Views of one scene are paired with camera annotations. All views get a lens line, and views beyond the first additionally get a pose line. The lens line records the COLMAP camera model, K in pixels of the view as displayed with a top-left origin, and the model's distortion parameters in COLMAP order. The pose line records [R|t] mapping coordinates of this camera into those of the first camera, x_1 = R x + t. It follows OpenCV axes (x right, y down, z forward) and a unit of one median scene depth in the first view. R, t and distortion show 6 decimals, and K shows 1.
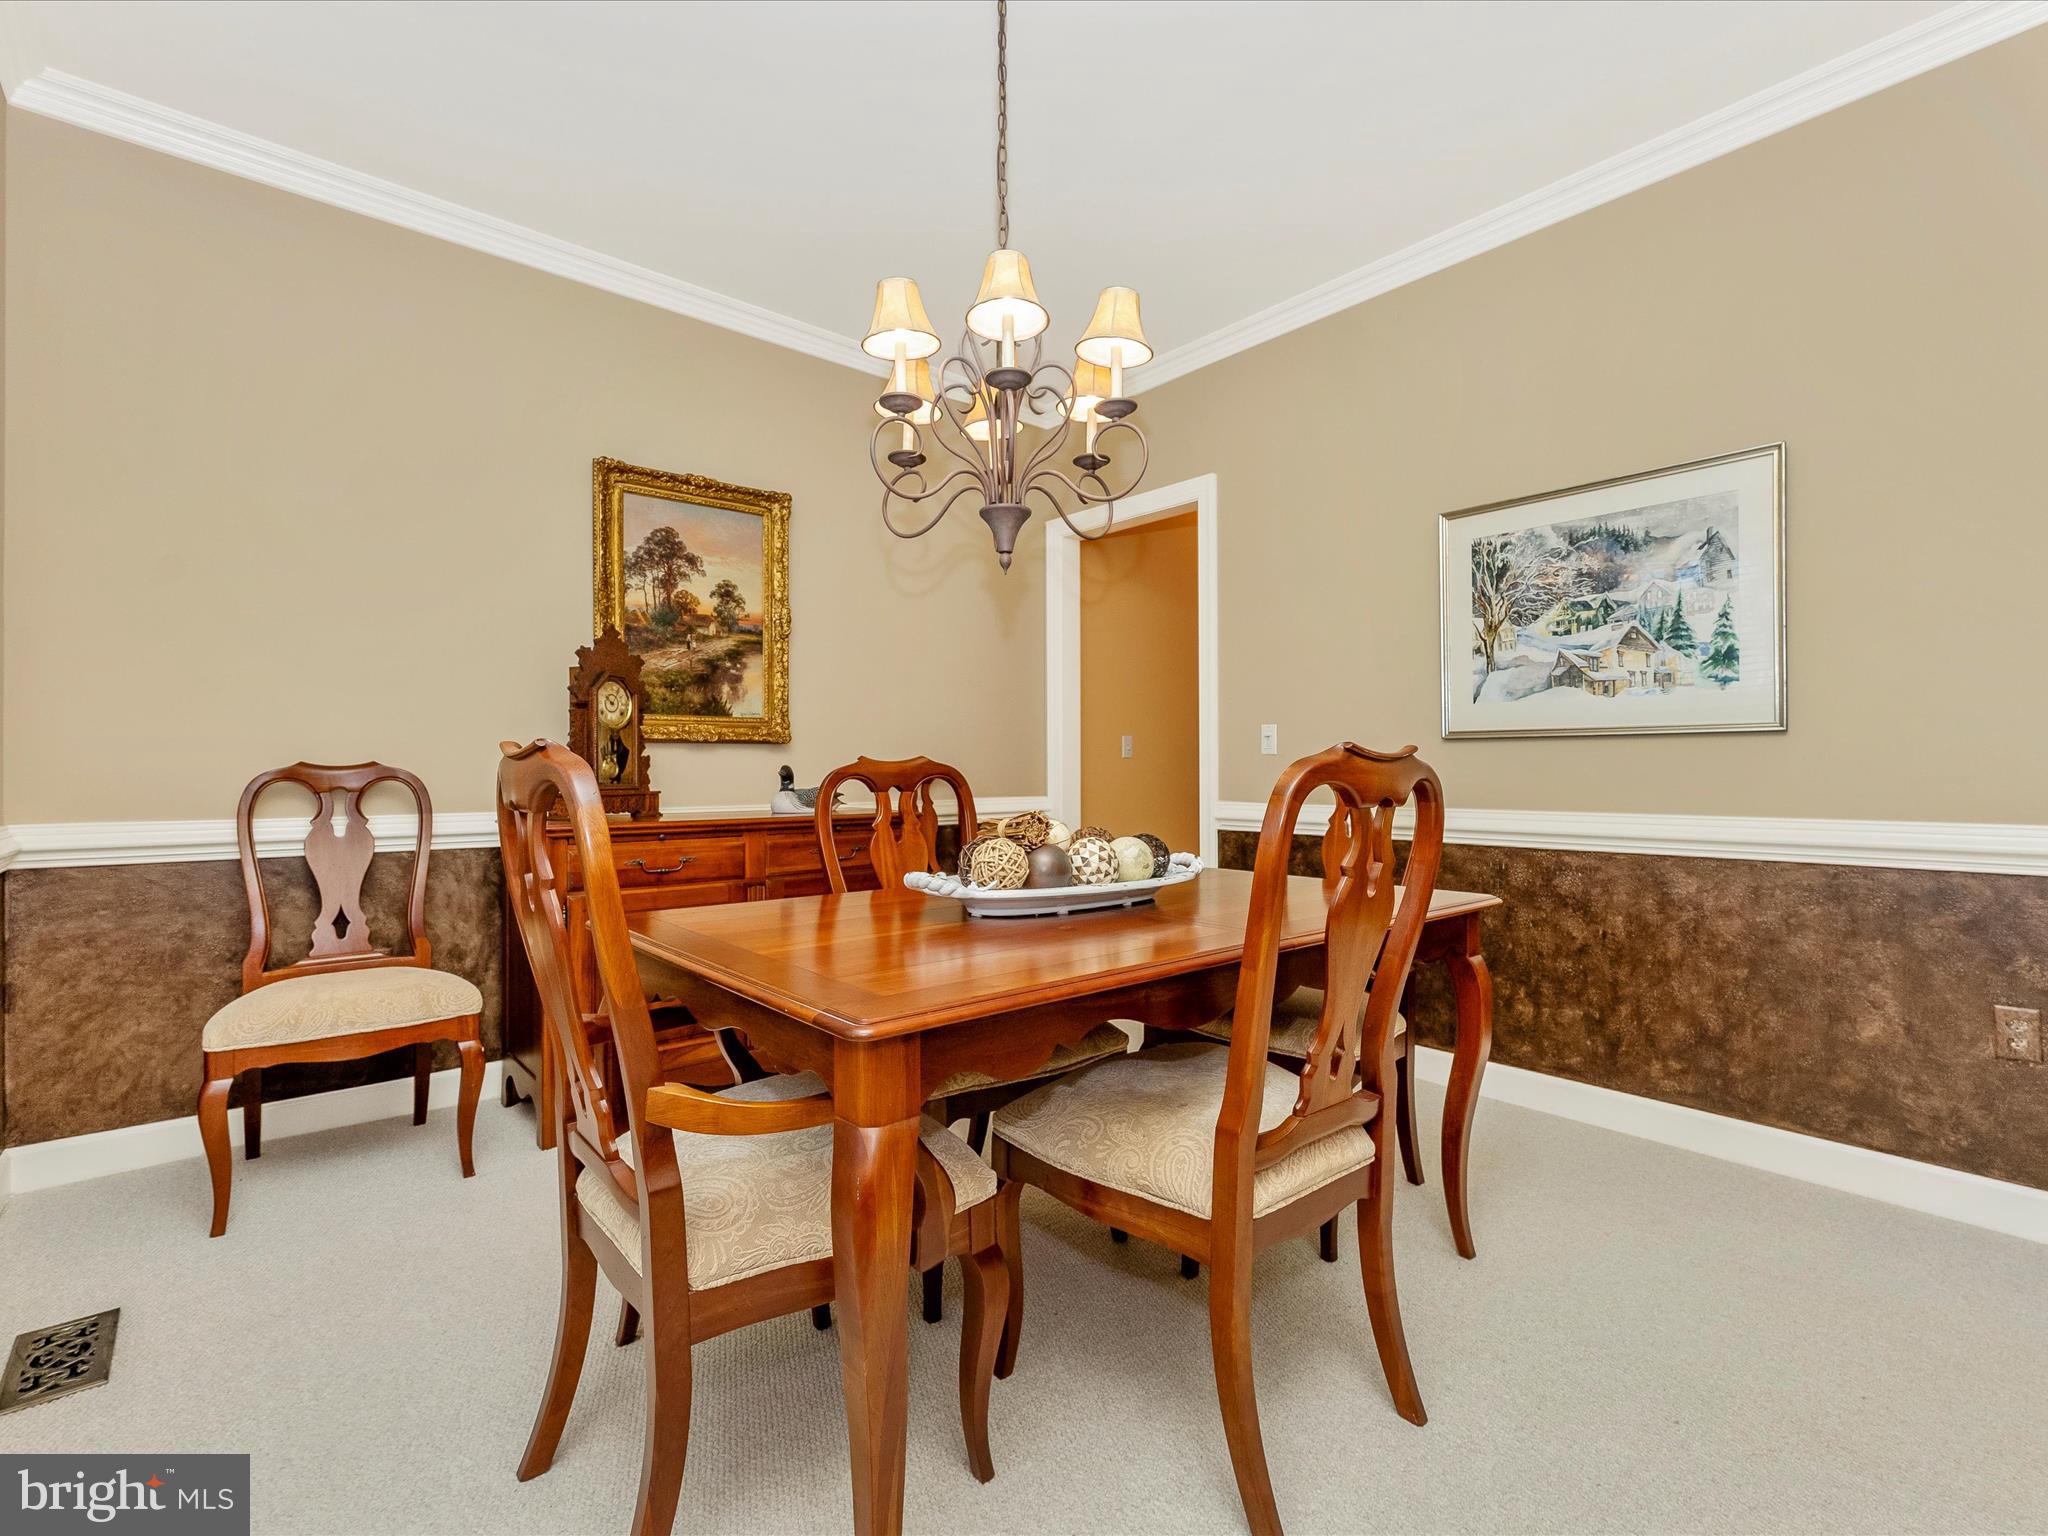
lens RADIAL K [[939.8, 0, 1020.7], [0, 939.8, 744.6], [0, 0, 1]] dist [-0.000595, -0.000522]
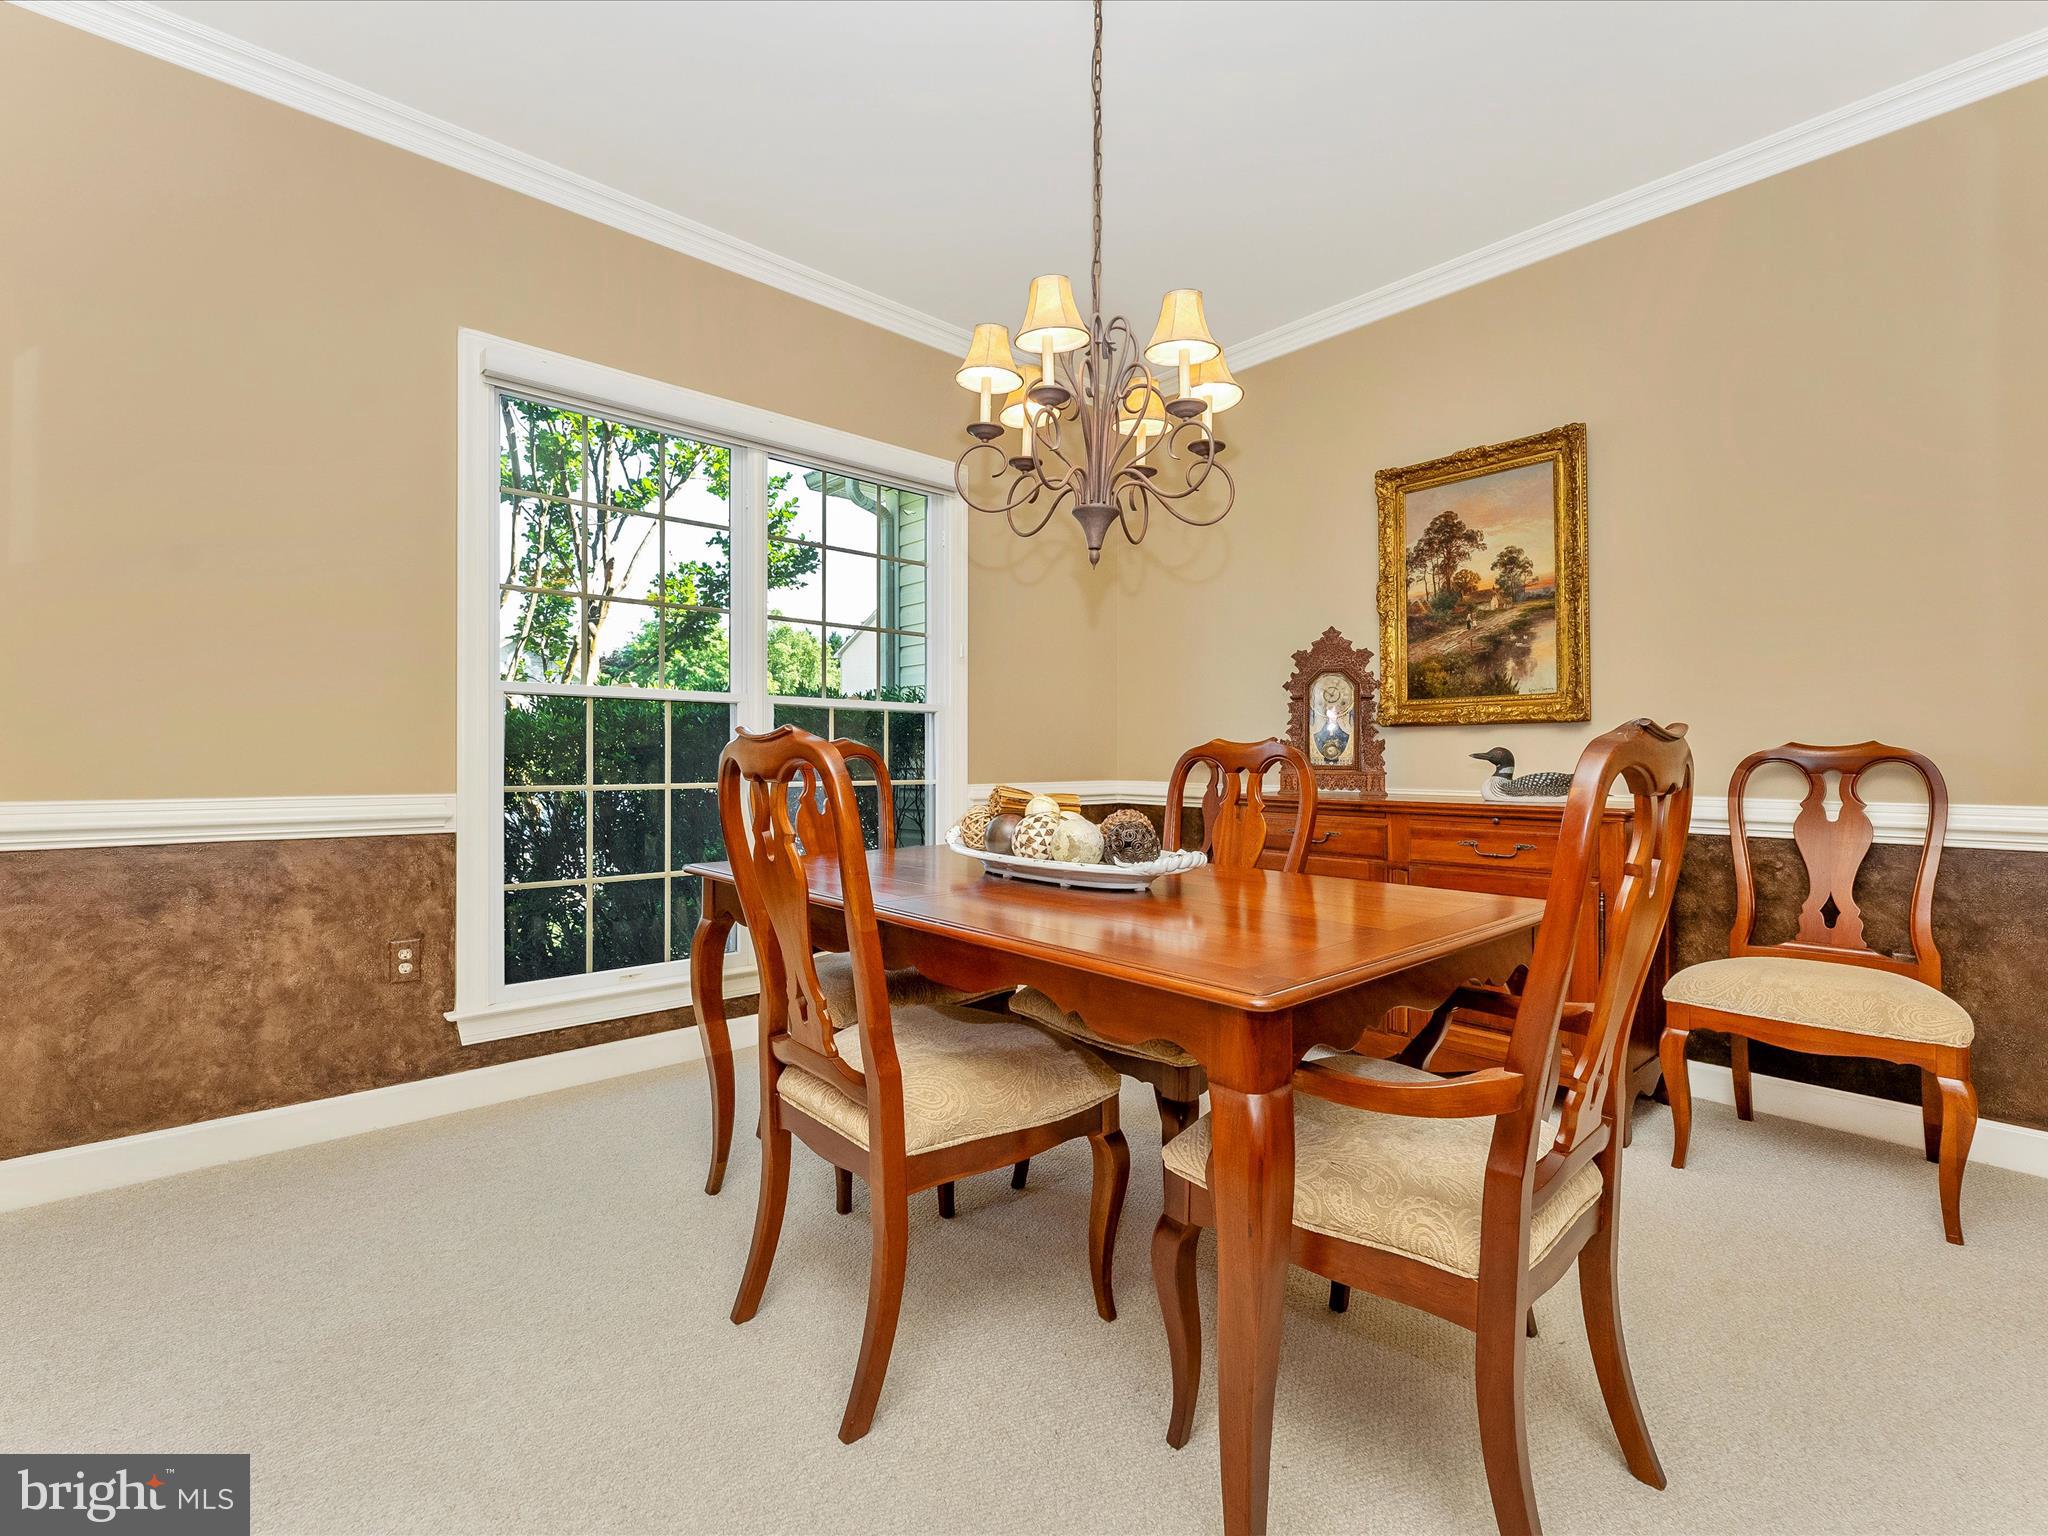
lens RADIAL K [[939.8, 0, 1020.7], [0, 939.8, 744.6], [0, 0, 1]] dist [-0.000595, -0.000522]
pose [[0.038396, -0.009999, -0.999213, 0.593189], [0.029977, 0.999511, -0.008850, 0.013293], [0.998813, -0.029614, 0.038677, 0.481657]]
